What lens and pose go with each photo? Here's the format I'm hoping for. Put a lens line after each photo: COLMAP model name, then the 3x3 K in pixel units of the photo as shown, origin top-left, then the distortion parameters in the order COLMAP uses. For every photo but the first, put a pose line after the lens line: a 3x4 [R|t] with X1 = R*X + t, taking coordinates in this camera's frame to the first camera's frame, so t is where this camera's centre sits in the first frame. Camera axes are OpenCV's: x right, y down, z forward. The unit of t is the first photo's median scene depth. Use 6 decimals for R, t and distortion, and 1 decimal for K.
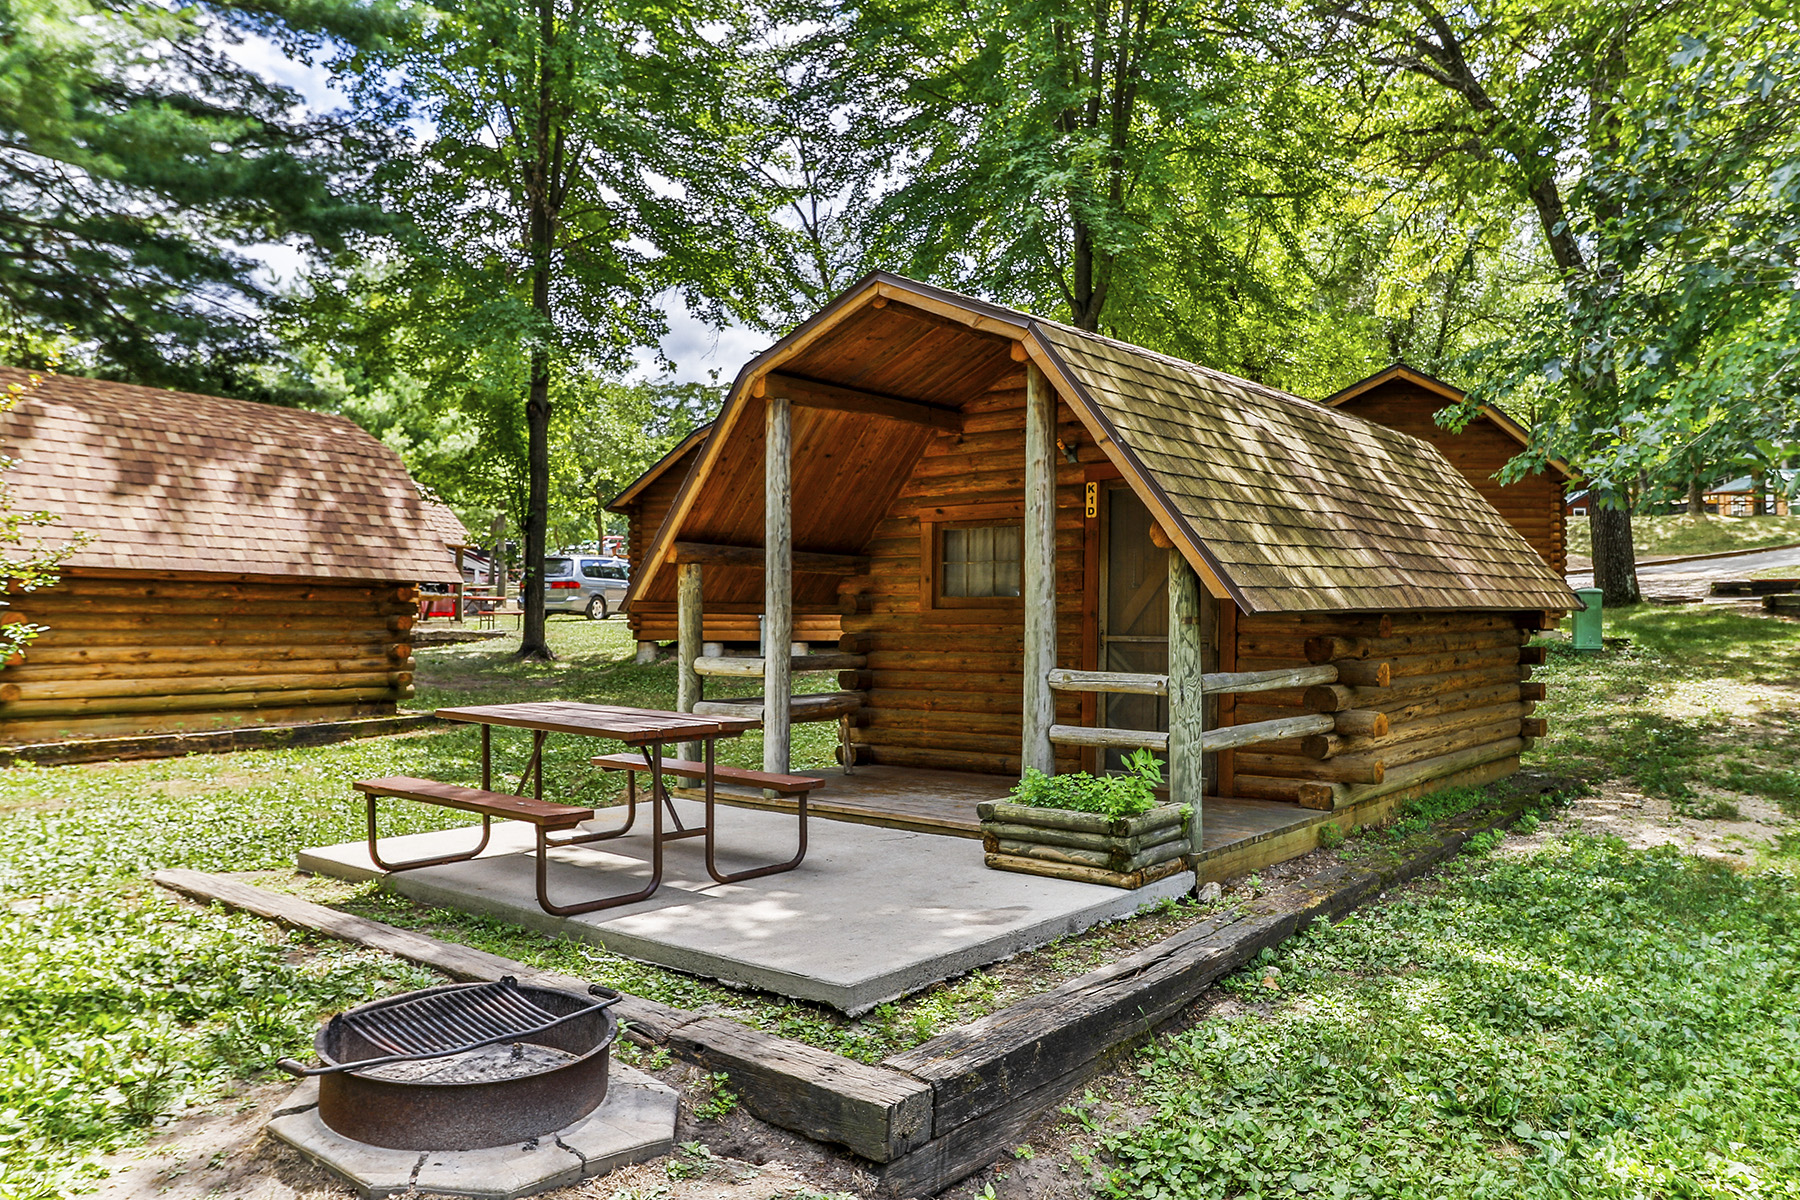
lens RADIAL K [[1286.0, 0, 900.0], [0, 1286.0, 600.0], [0, 0, 1]] dist [0.004351, 0.001107]
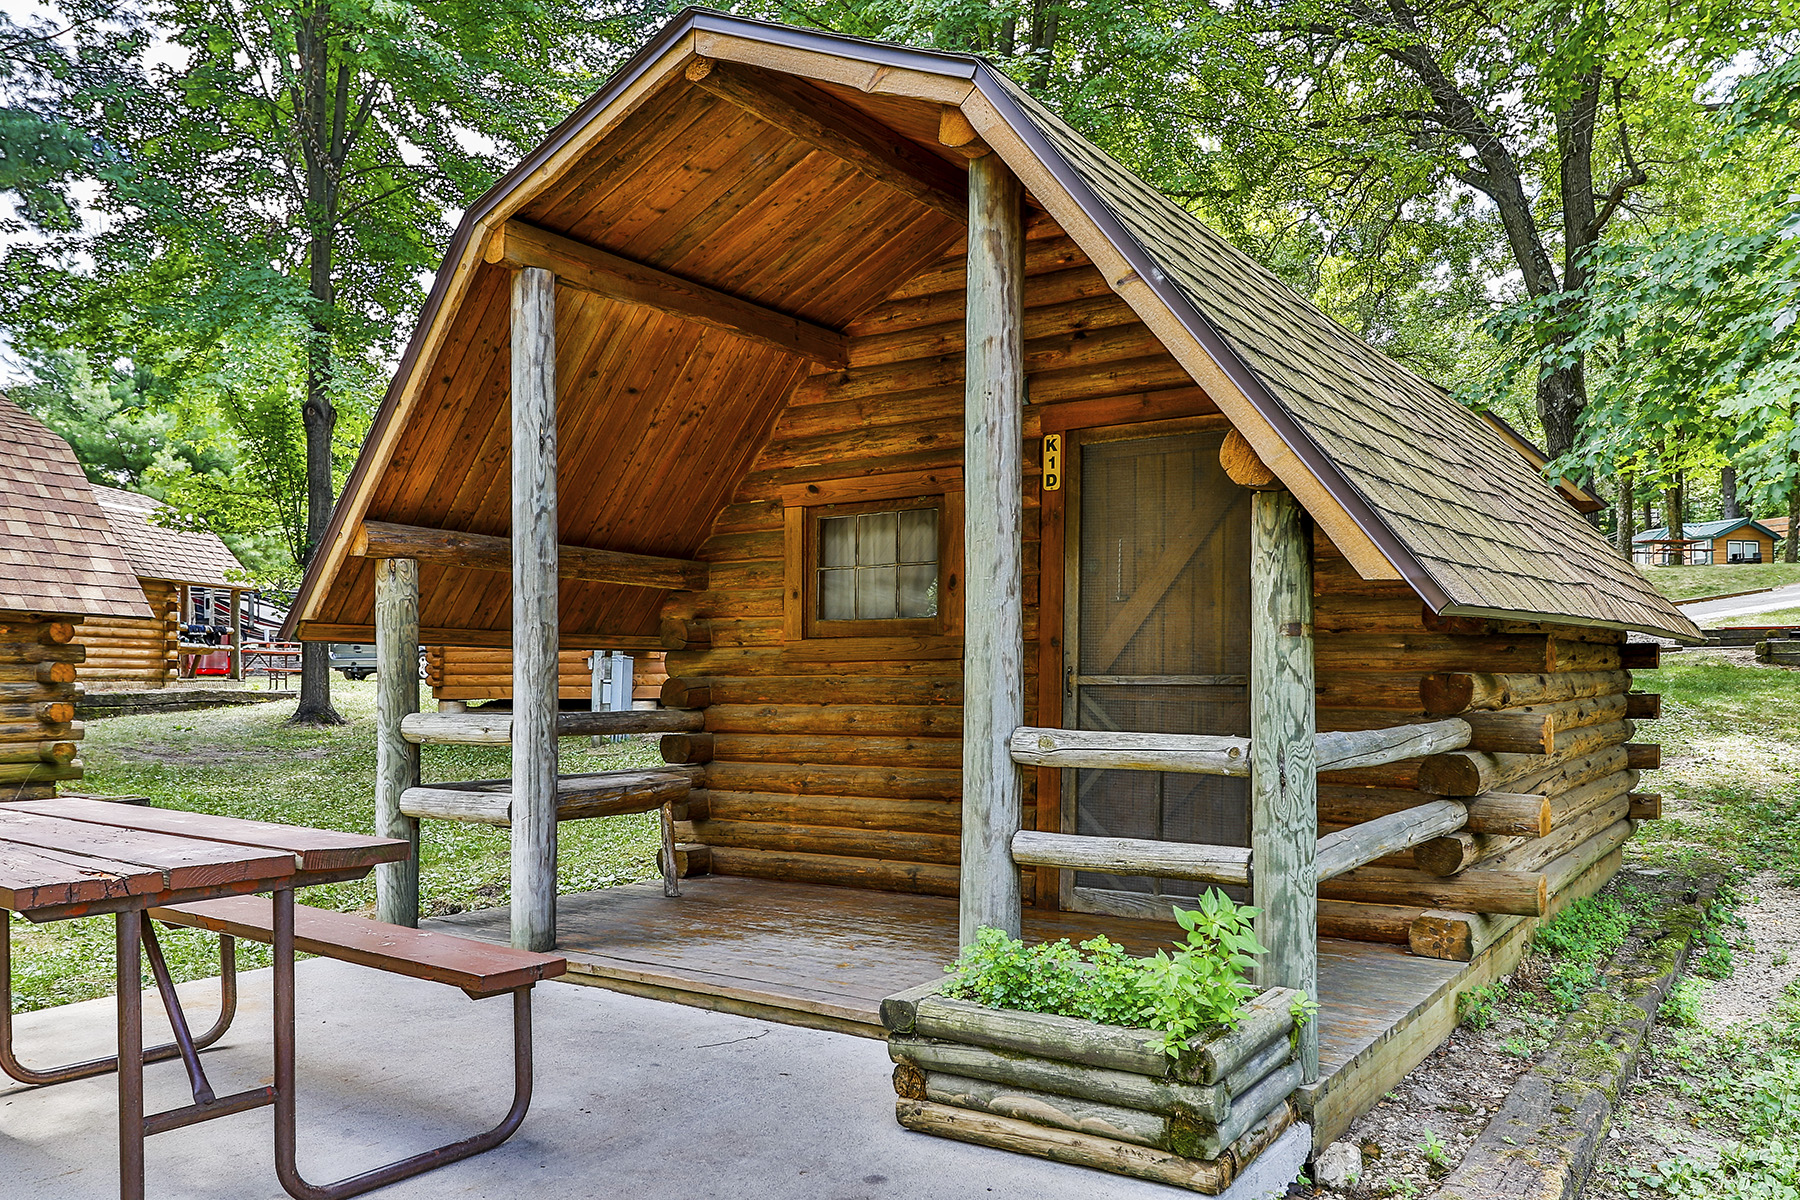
lens RADIAL K [[1334.4, 0, 959.5], [0, 1334.4, 721.7], [0, 0, 1]] dist [0.007713, 0.001724]
pose [[0.991301, -0.005575, 0.131496, 0.017354], [-0.000317, 0.998999, 0.044739, 0.021764], [-0.131613, -0.044391, 0.990307, 0.371101]]
